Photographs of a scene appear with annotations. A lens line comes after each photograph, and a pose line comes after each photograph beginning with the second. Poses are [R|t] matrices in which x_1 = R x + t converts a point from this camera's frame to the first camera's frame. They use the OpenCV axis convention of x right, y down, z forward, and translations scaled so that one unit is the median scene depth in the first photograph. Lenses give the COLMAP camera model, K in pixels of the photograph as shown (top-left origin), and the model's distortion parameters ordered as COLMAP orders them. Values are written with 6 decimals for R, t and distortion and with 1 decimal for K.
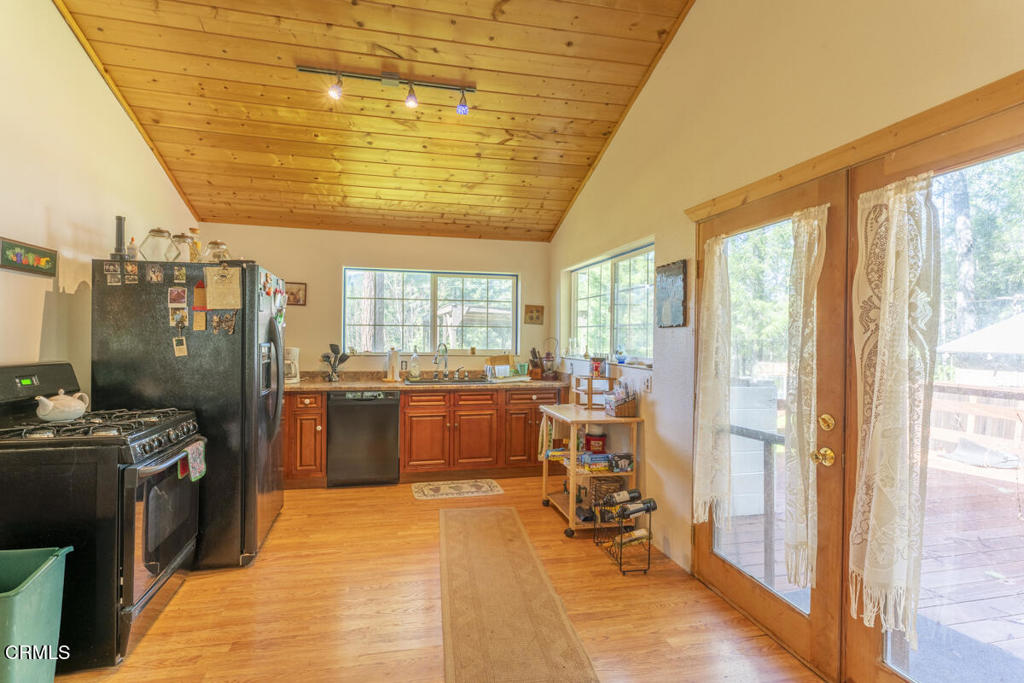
lens RADIAL K [[498.5, 0, 511.6], [0, 498.5, 339.6], [0, 0, 1]] dist [0.004443, 0.000129]
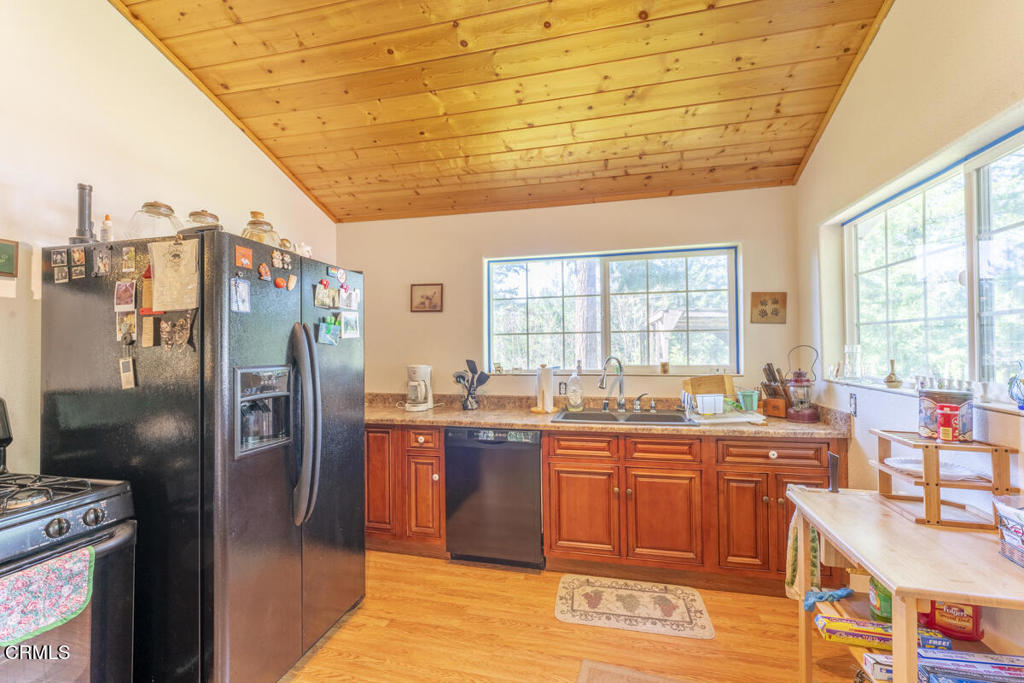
lens RADIAL K [[459.7, 0, 519.9], [0, 459.7, 339.7], [0, 0, 1]] dist [-0.004453, 0.000148]
pose [[0.898834, -0.025996, -0.437517, 0.019363], [0.017129, 0.999560, -0.024202, -0.003492], [0.437954, 0.014260, 0.898884, 0.426238]]
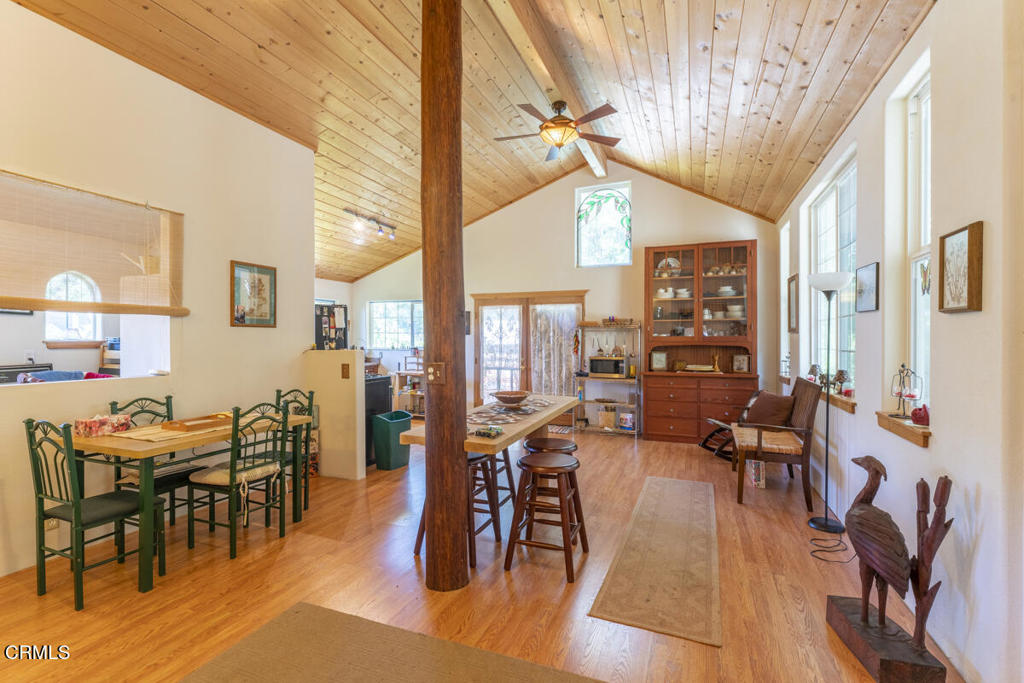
lens RADIAL K [[498.5, 0, 509.3], [0, 498.5, 341.0], [0, 0, 1]] dist [0.004443, 0.000129]
pose [[0.551607, -0.014670, 0.833975, -1.213013], [0.007351, 0.999892, 0.012726, -0.015199], [-0.834072, -0.000889, 0.551655, -0.487242]]
